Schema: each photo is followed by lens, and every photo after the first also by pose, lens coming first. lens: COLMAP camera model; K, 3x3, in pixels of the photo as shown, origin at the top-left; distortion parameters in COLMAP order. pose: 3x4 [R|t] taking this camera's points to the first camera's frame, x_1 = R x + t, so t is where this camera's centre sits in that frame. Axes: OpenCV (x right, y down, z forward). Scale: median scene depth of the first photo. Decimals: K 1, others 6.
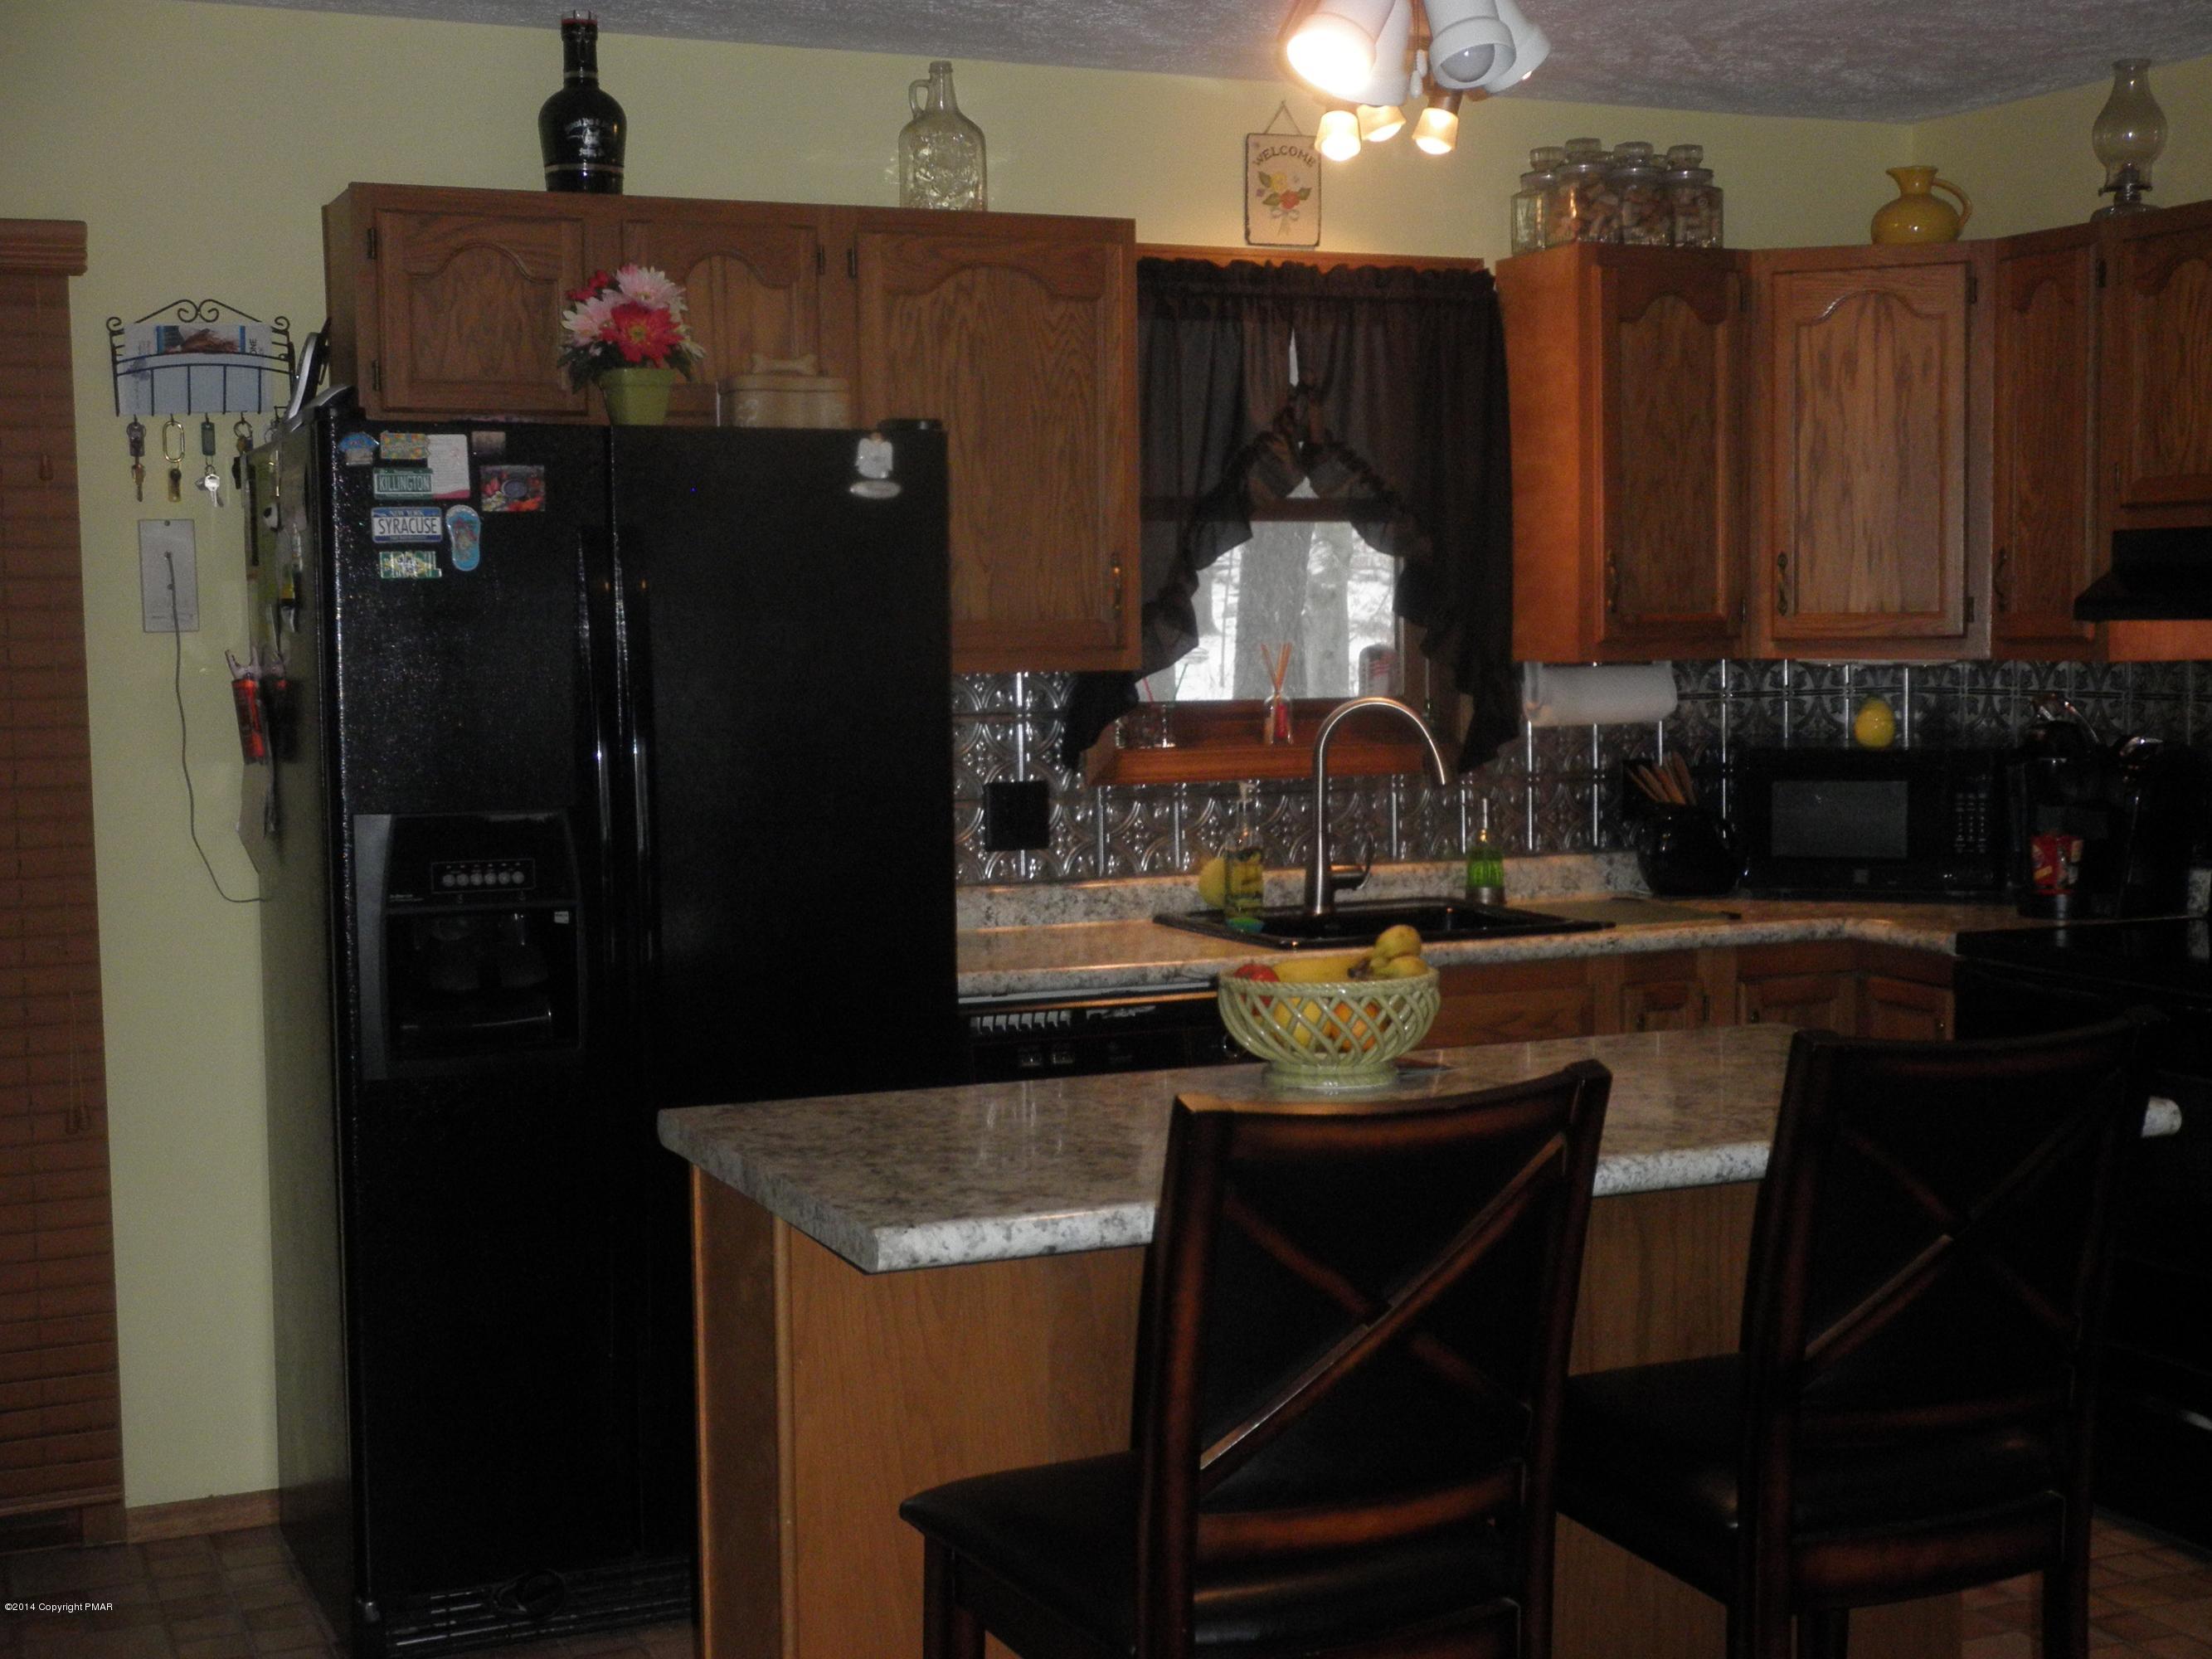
lens RADIAL K [[2874.1, 0, 1104.2], [0, 2874.1, 832.5], [0, 0, 1]] dist [0.005173, 0.000000]
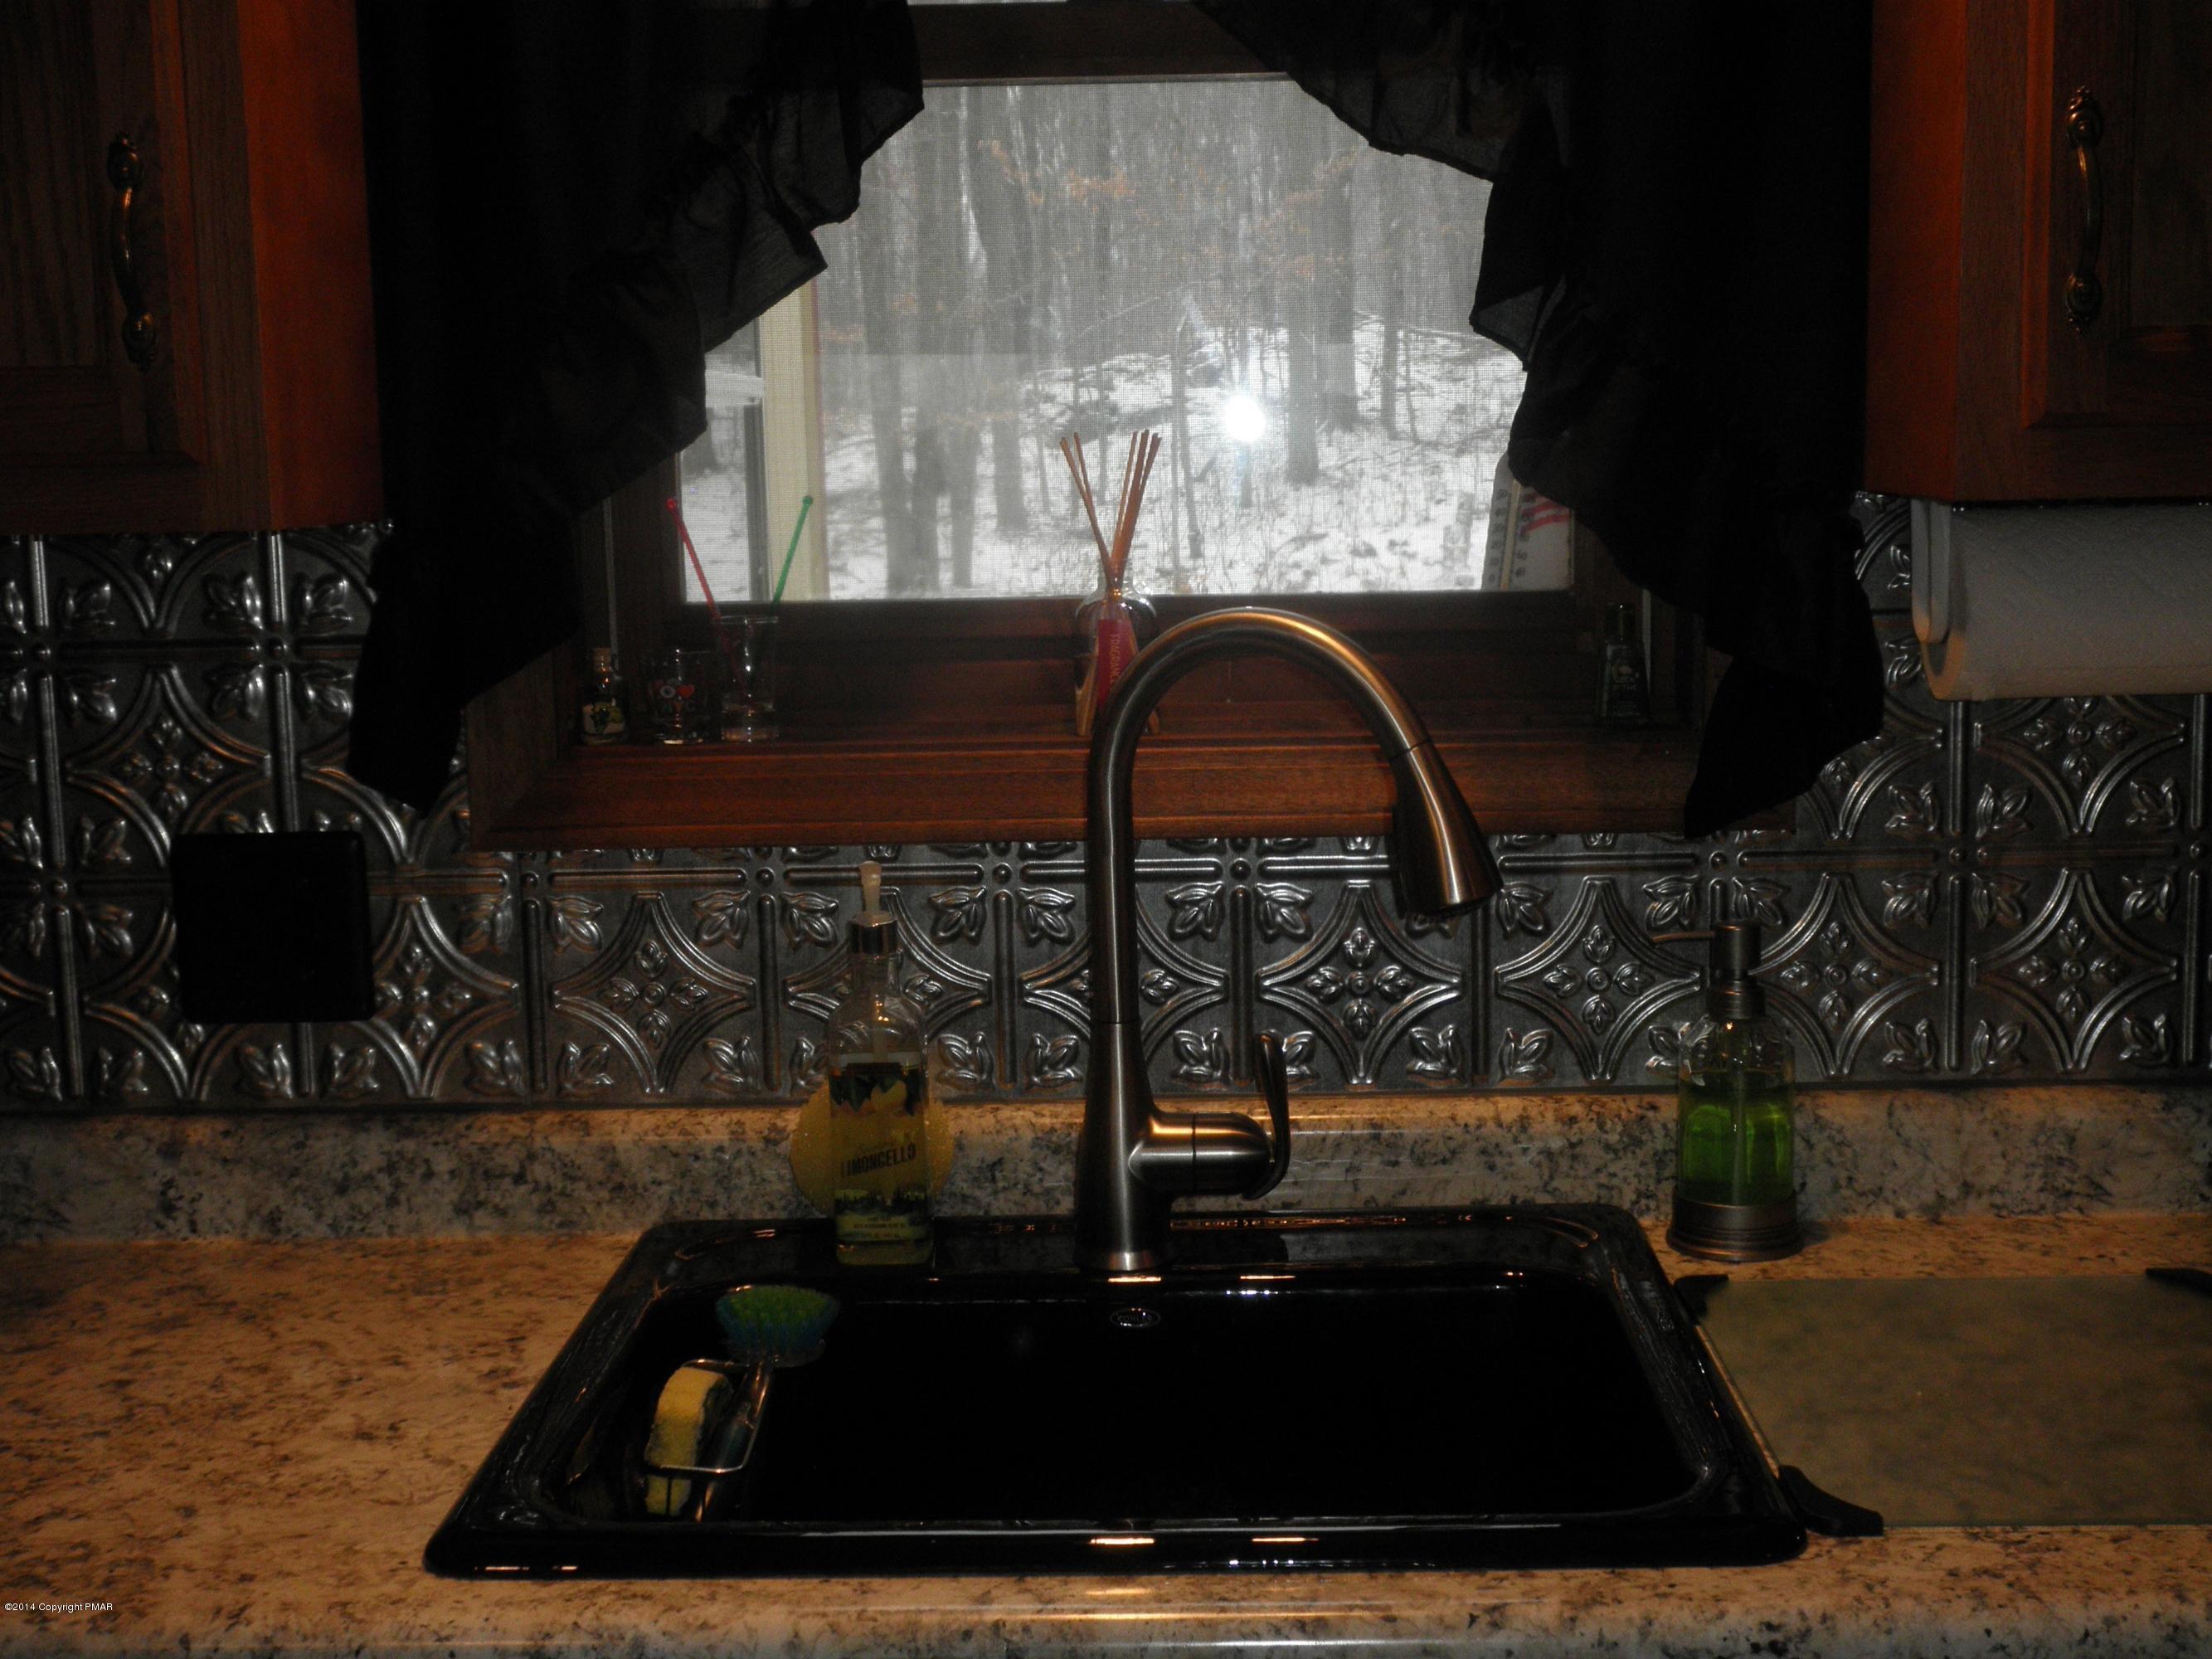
lens RADIAL K [[2874.1, 0, 1108.1], [0, 2874.1, 827.5], [0, 0, 1]] dist [0.005173, 0.000000]
pose [[0.913731, 0.051568, -0.403034, 0.205814], [-0.024583, 0.997113, 0.071848, -0.045704], [0.405575, -0.055742, 0.912361, 0.713148]]
